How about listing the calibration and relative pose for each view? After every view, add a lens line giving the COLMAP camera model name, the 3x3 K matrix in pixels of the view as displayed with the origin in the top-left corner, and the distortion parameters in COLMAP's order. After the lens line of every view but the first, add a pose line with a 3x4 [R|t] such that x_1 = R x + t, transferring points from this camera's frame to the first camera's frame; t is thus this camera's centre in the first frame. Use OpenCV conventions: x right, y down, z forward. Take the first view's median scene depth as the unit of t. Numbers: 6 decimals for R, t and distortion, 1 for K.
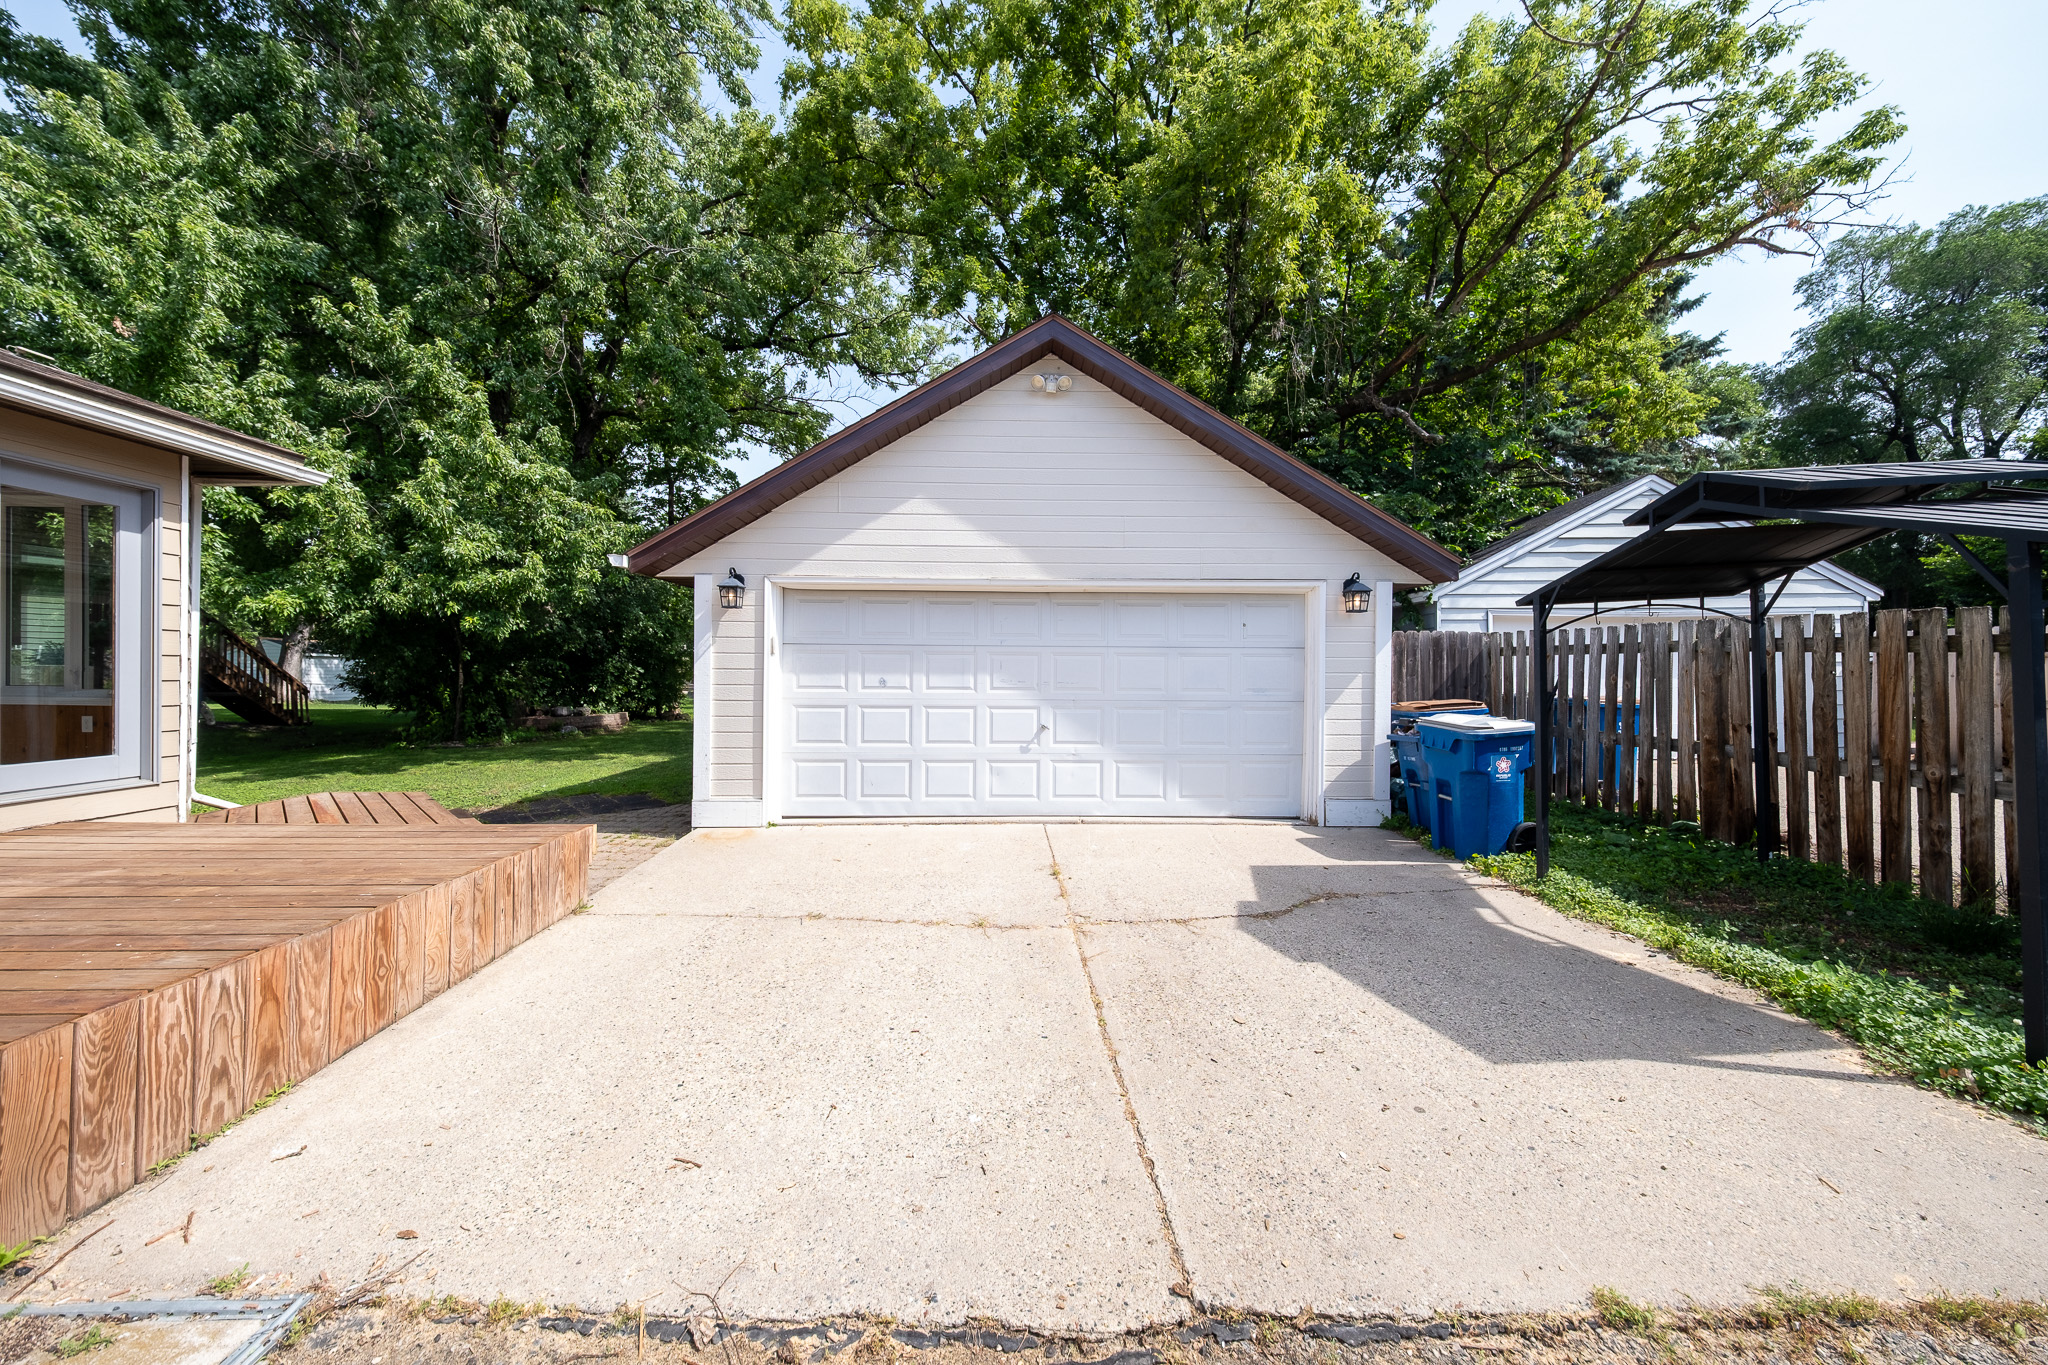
lens RADIAL K [[698.5, 0, 1023.5], [0, 698.5, 673.1], [0, 0, 1]] dist [0.011340, -0.002392]
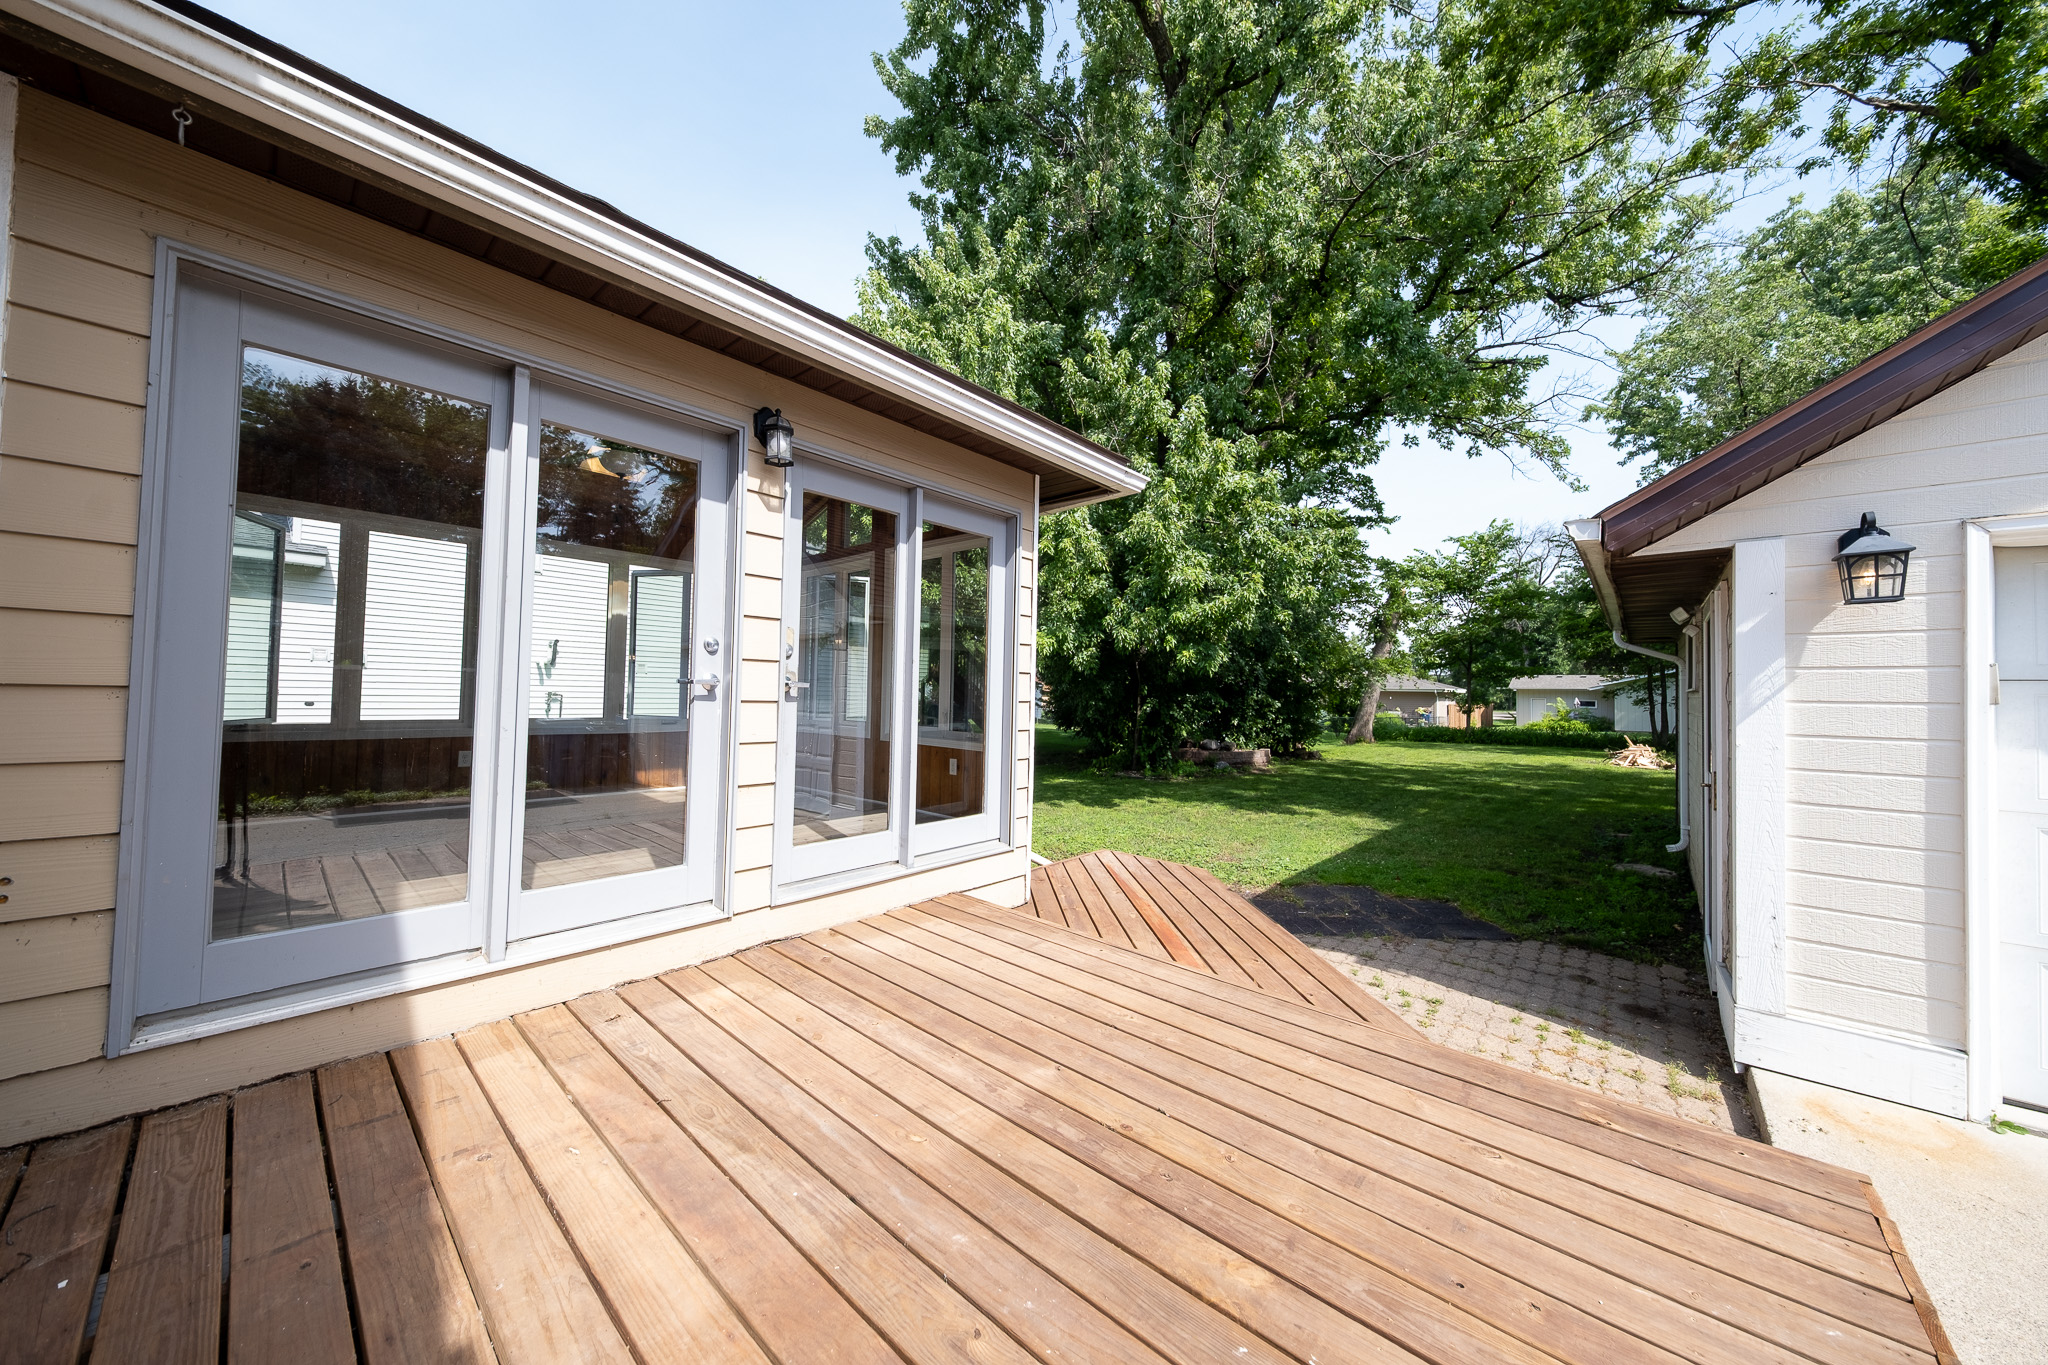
lens RADIAL K [[690.6, 0, 1016.4], [0, 690.6, 672.0], [0, 0, 1]] dist [0.022068, -0.008076]
pose [[0.724874, -0.015818, -0.688700, -0.328722], [-0.012437, 0.999273, -0.036041, -0.016692], [0.688769, 0.034690, 0.724150, 0.195730]]
